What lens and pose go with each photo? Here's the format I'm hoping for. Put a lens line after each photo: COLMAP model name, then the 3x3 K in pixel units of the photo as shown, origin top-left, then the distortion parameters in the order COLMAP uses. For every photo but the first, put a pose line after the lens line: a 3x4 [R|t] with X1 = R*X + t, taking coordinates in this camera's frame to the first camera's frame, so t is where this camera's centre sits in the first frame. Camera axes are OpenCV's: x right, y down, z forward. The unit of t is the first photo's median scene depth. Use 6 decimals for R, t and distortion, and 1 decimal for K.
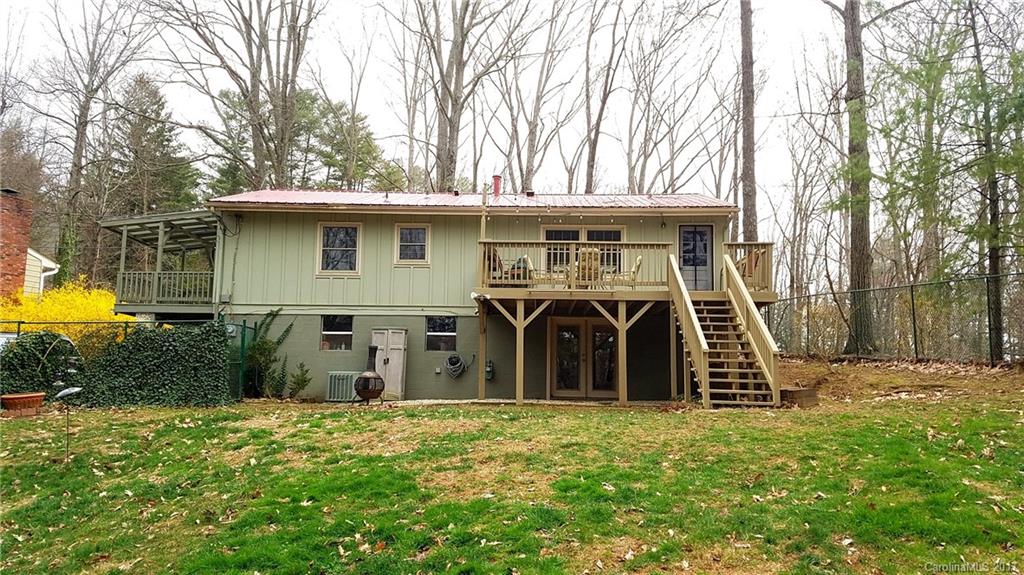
lens RADIAL K [[779.4, 0, 513.4], [0, 779.4, 286.0], [0, 0, 1]] dist [0.116305, -0.163430]
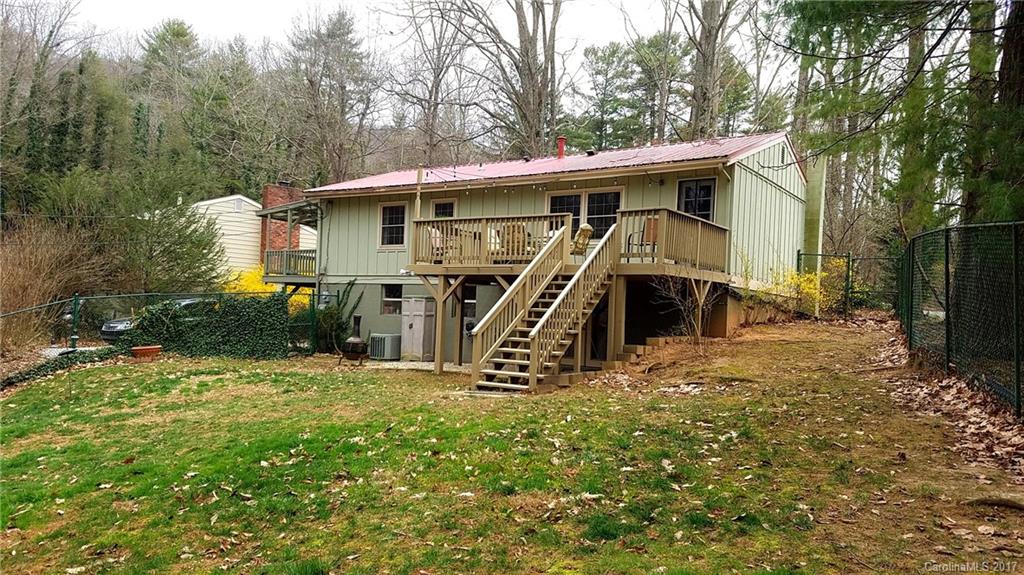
lens RADIAL K [[779.4, 0, 513.5], [0, 779.4, 287.8], [0, 0, 1]] dist [0.116305, -0.163430]
pose [[0.840925, -0.003820, -0.541138, 0.547809], [0.045492, 0.996934, 0.063657, -0.022176], [0.539236, -0.078148, 0.838521, 0.138060]]
